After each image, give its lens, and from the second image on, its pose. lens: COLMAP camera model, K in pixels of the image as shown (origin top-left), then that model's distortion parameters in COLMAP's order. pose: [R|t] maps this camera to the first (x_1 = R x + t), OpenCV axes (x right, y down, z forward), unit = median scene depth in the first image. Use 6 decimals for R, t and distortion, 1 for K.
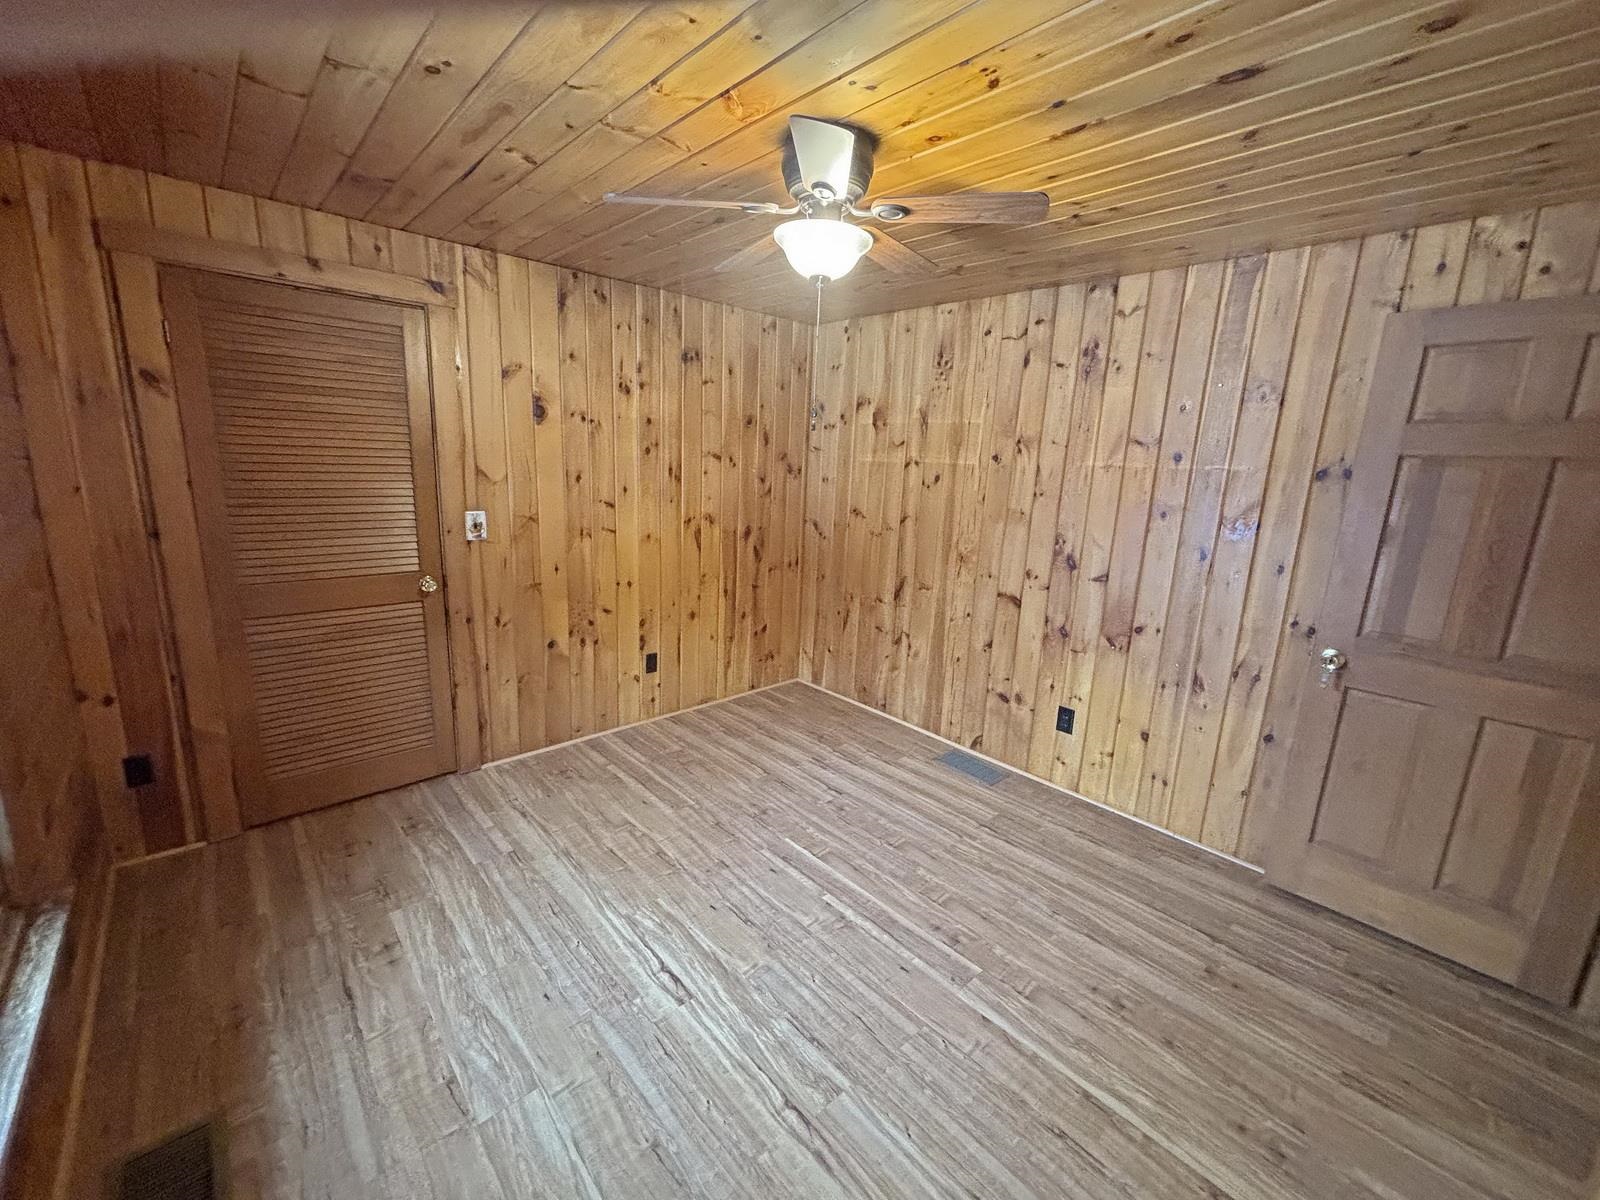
lens RADIAL K [[644.9, 0, 801.1], [0, 644.9, 597.4], [0, 0, 1]] dist [0.008037, -0.000343]
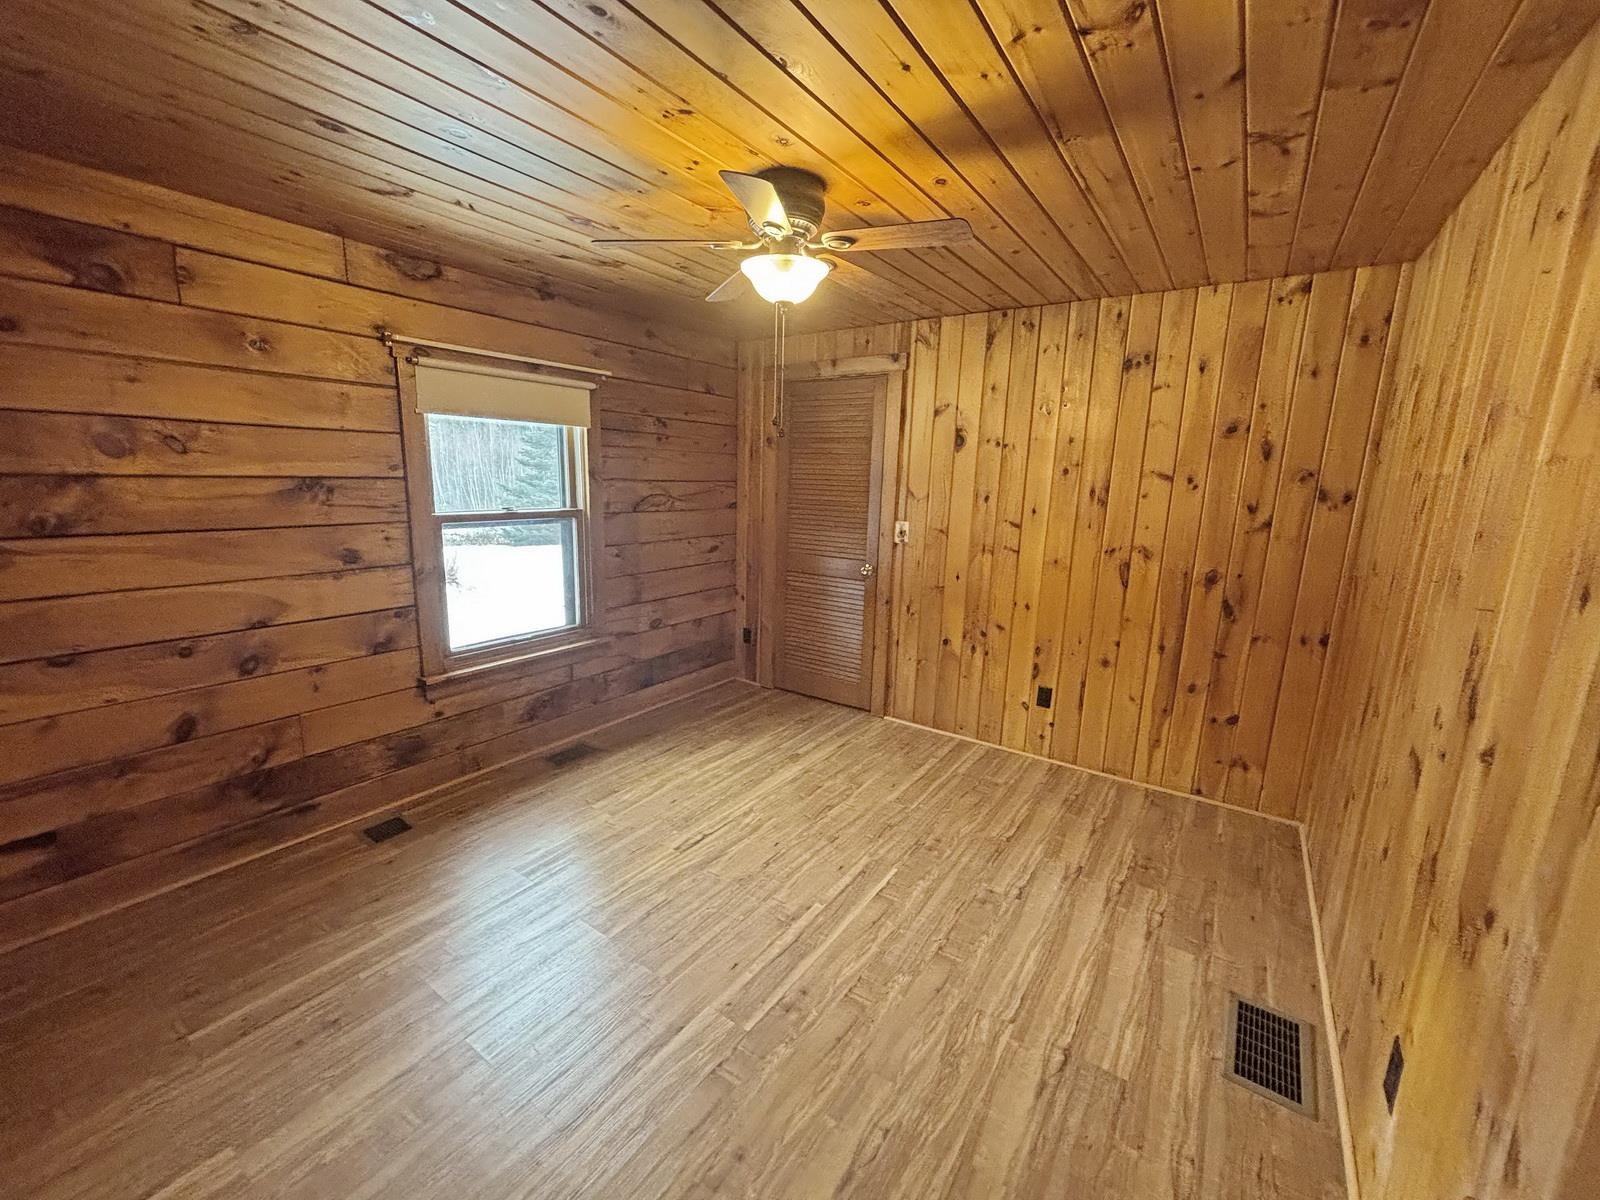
lens RADIAL K [[645.7, 0, 800.0], [0, 645.7, 600.0], [0, 0, 1]] dist [0.011311, -0.000009]
pose [[0.212932, 0.154222, -0.964819, 0.728539], [-0.223758, 0.968919, 0.105495, -0.068804], [0.951101, 0.193423, 0.240822, 0.513343]]
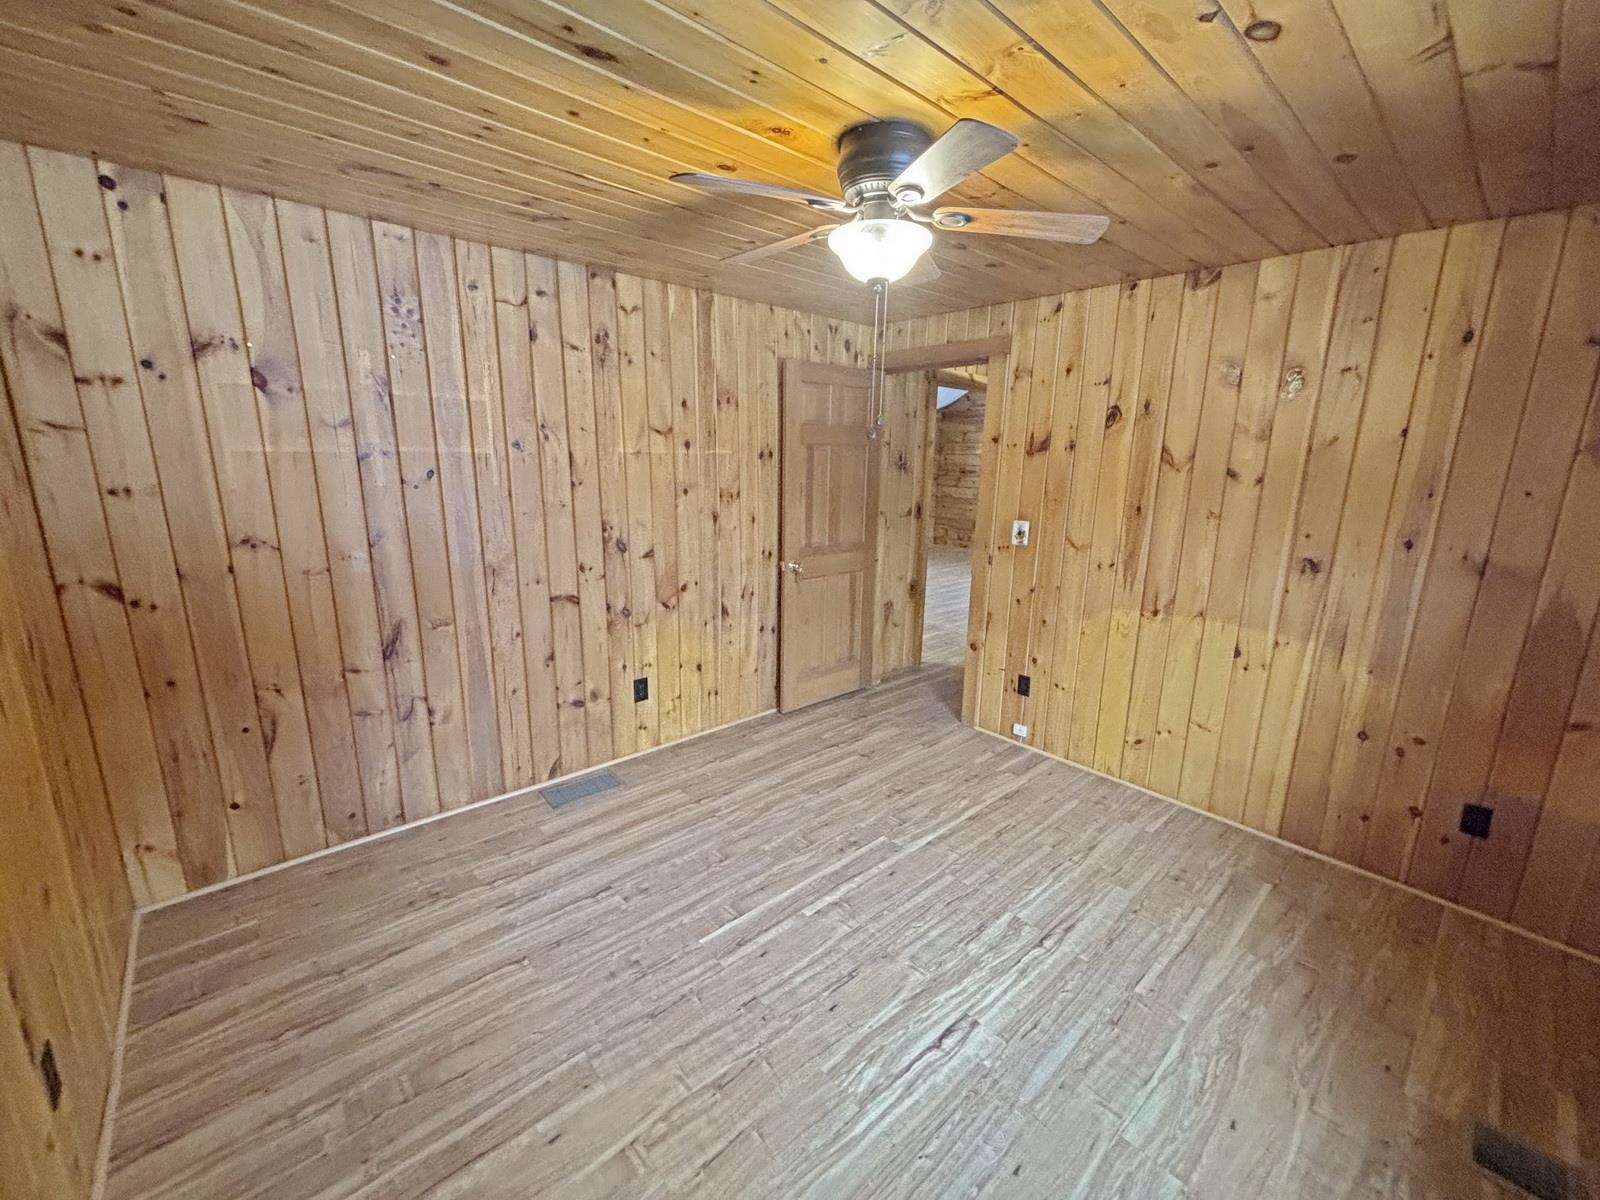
lens RADIAL K [[644.9, 0, 801.1], [0, 644.9, 597.4], [0, 0, 1]] dist [0.008037, -0.000343]
pose [[0.024475, -0.262312, 0.964673, -0.619341], [0.194205, 0.947826, 0.252804, -0.188037], [-0.980656, 0.181157, 0.074141, 0.676855]]
